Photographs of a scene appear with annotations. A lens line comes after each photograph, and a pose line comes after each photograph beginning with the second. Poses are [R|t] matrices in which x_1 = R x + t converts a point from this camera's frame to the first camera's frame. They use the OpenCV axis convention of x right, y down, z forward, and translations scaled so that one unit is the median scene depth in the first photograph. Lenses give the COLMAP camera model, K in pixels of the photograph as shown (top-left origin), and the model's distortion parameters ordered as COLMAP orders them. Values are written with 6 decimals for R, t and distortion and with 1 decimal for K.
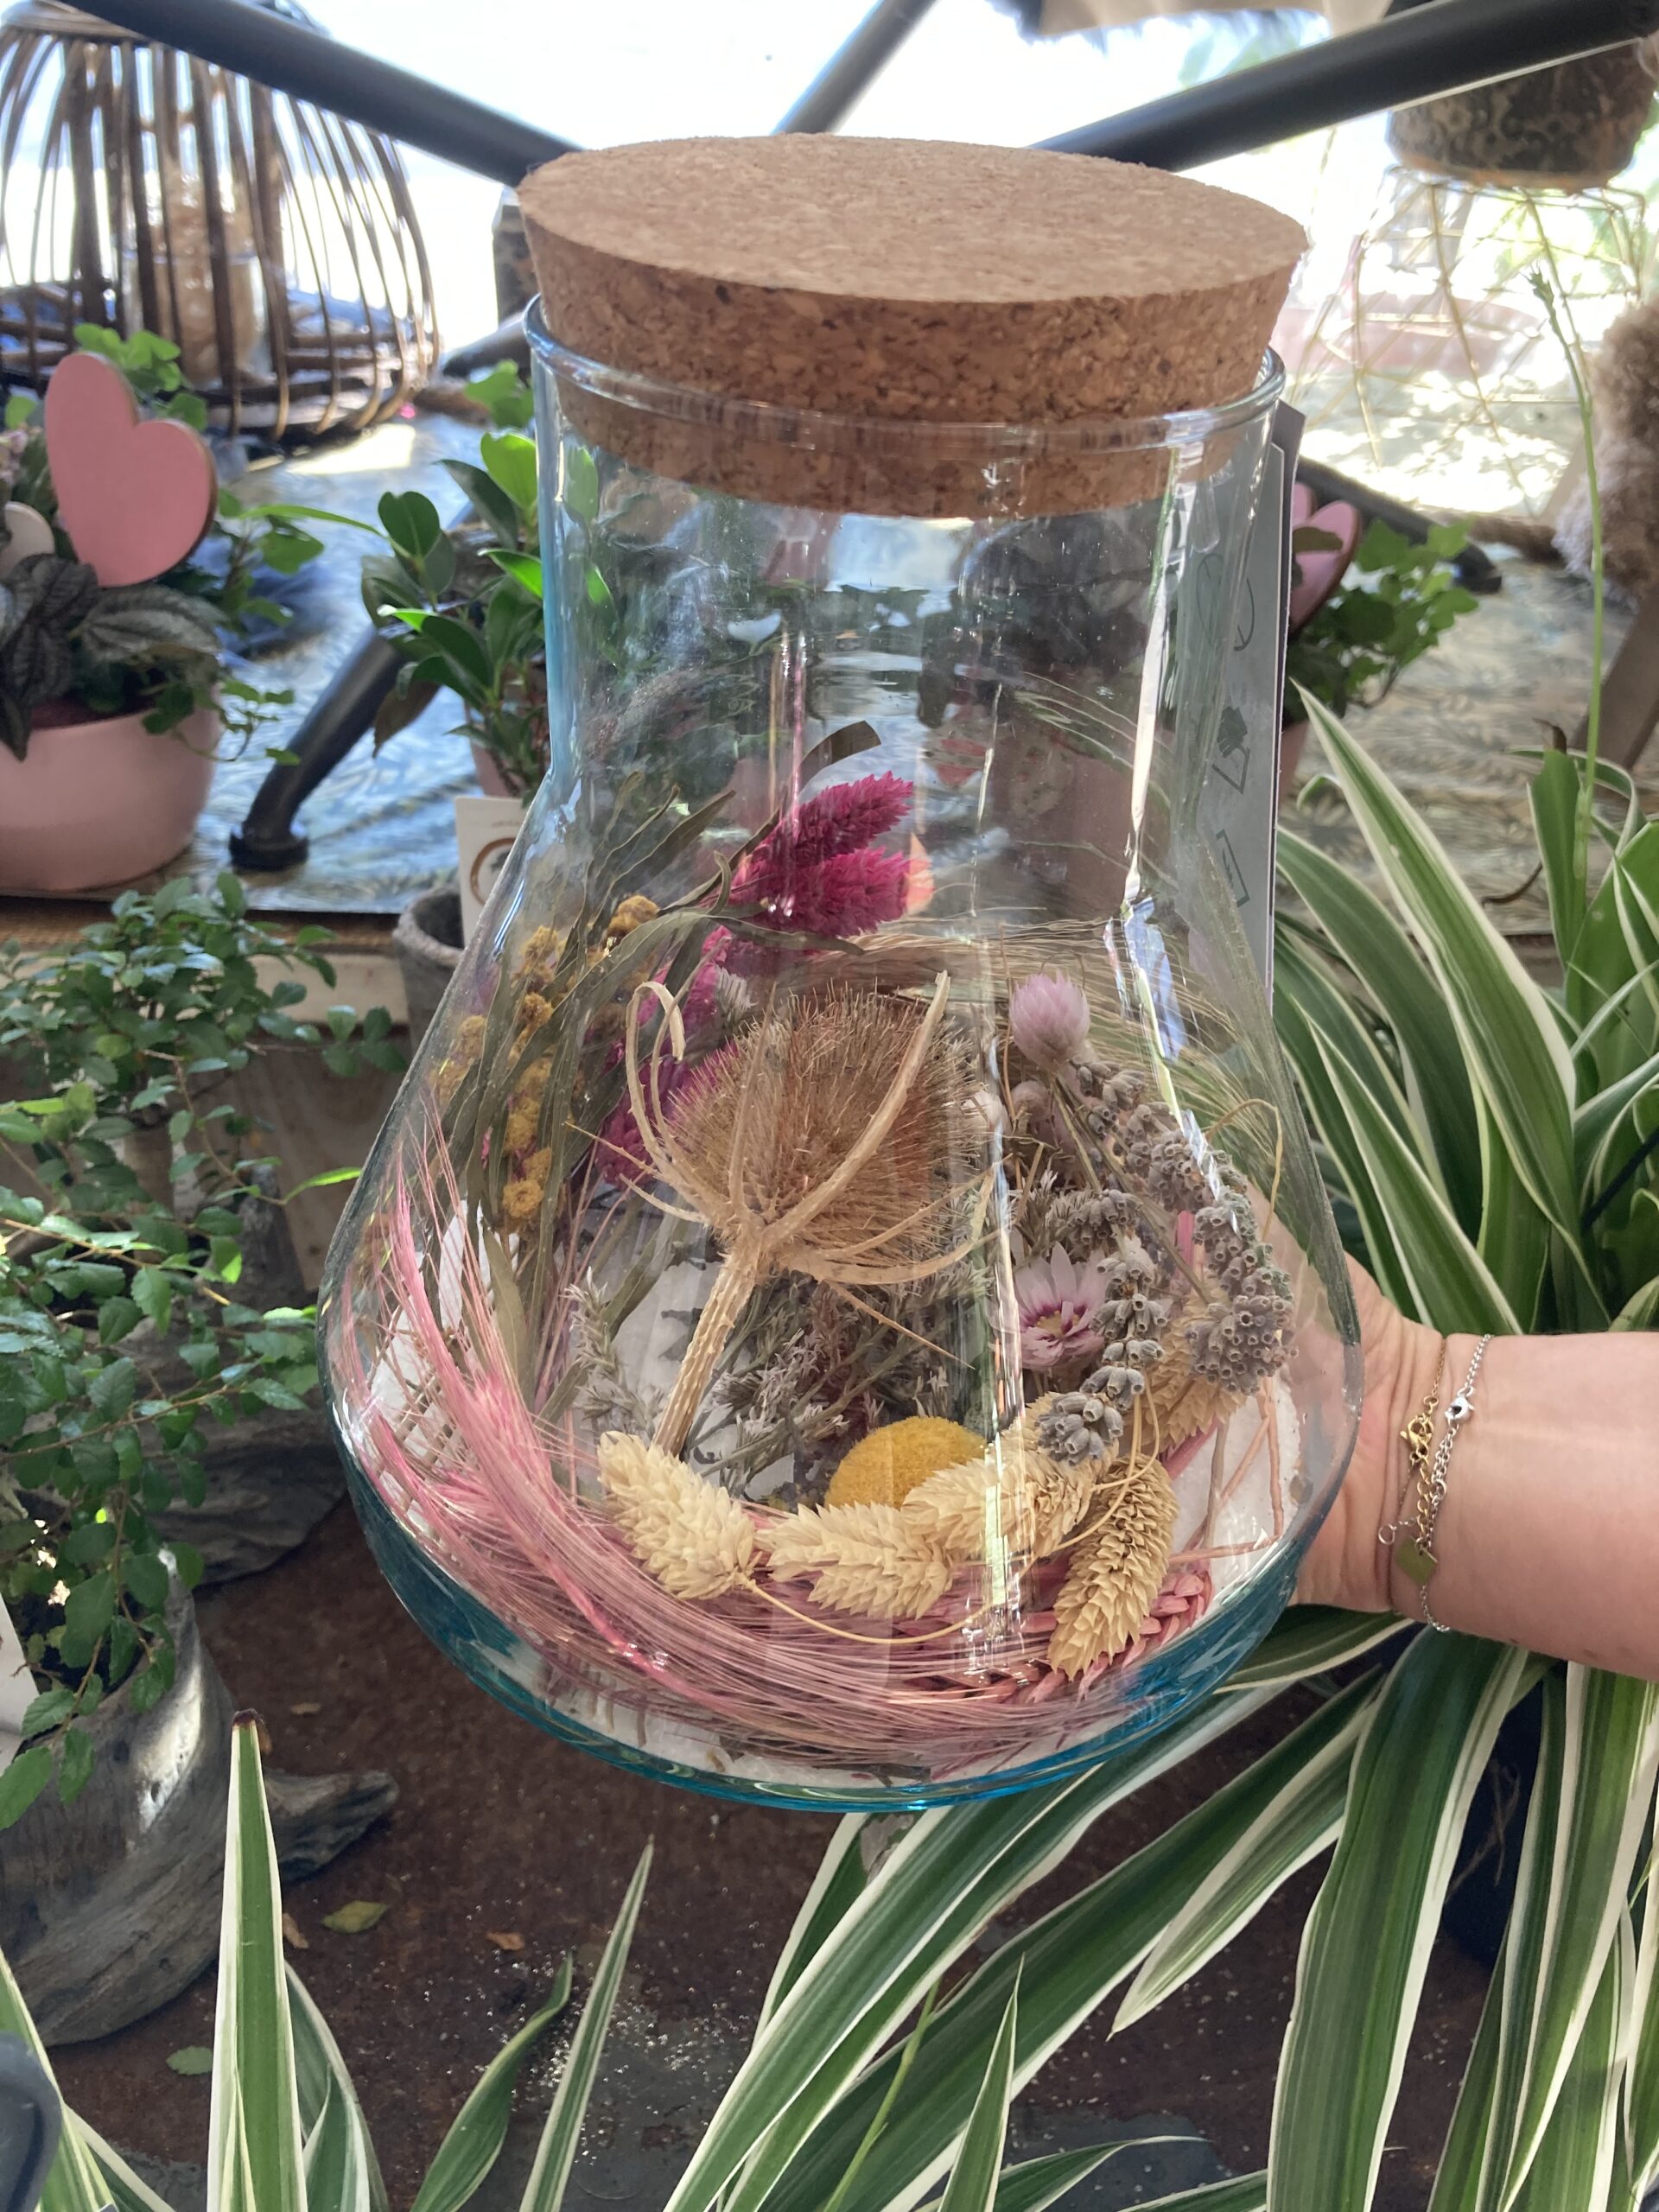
lens RADIAL K [[1824.1, 0, 829.5], [0, 1824.1, 1106.0], [0, 0, 1]] dist [0.050017, 0.004398]
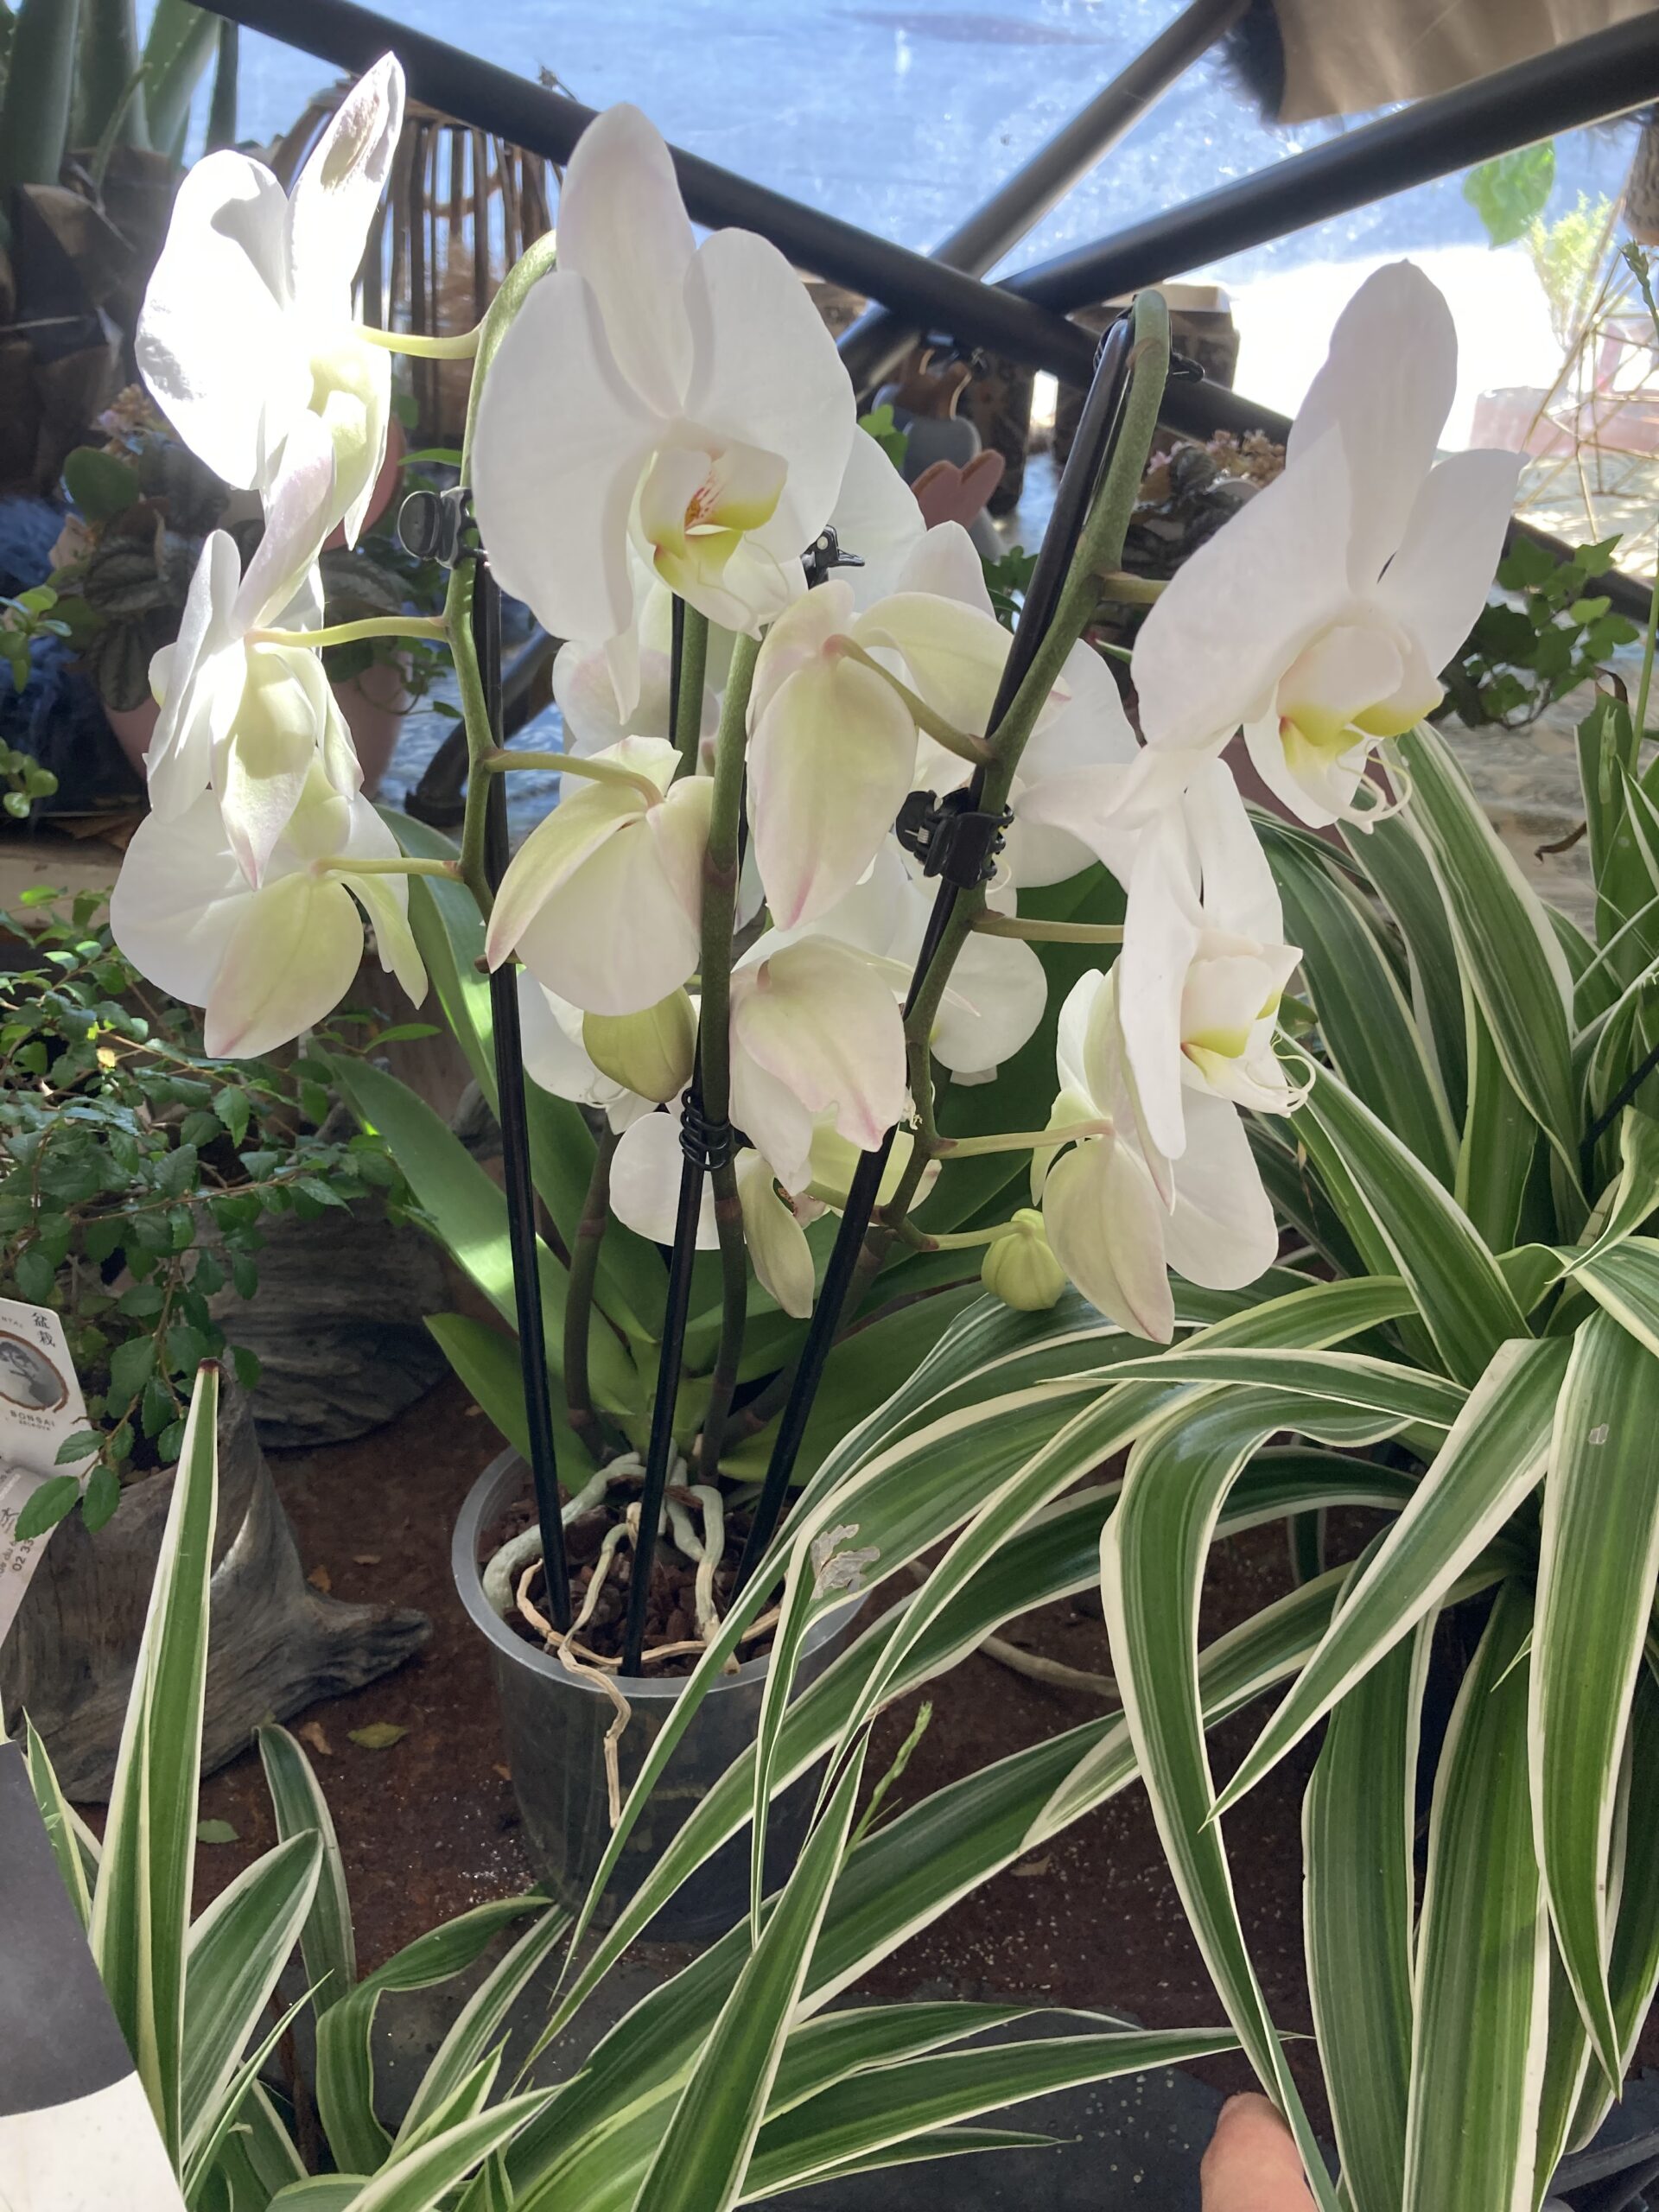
lens RADIAL K [[1824.1, 0, 829.5], [0, 1824.1, 1106.0], [0, 0, 1]] dist [0.050017, 0.004398]
pose [[0.986788, 0.065563, -0.148157, 0.131954], [-0.076251, 0.994791, -0.067645, 0.125805], [0.142950, 0.078049, 0.986648, -0.040133]]
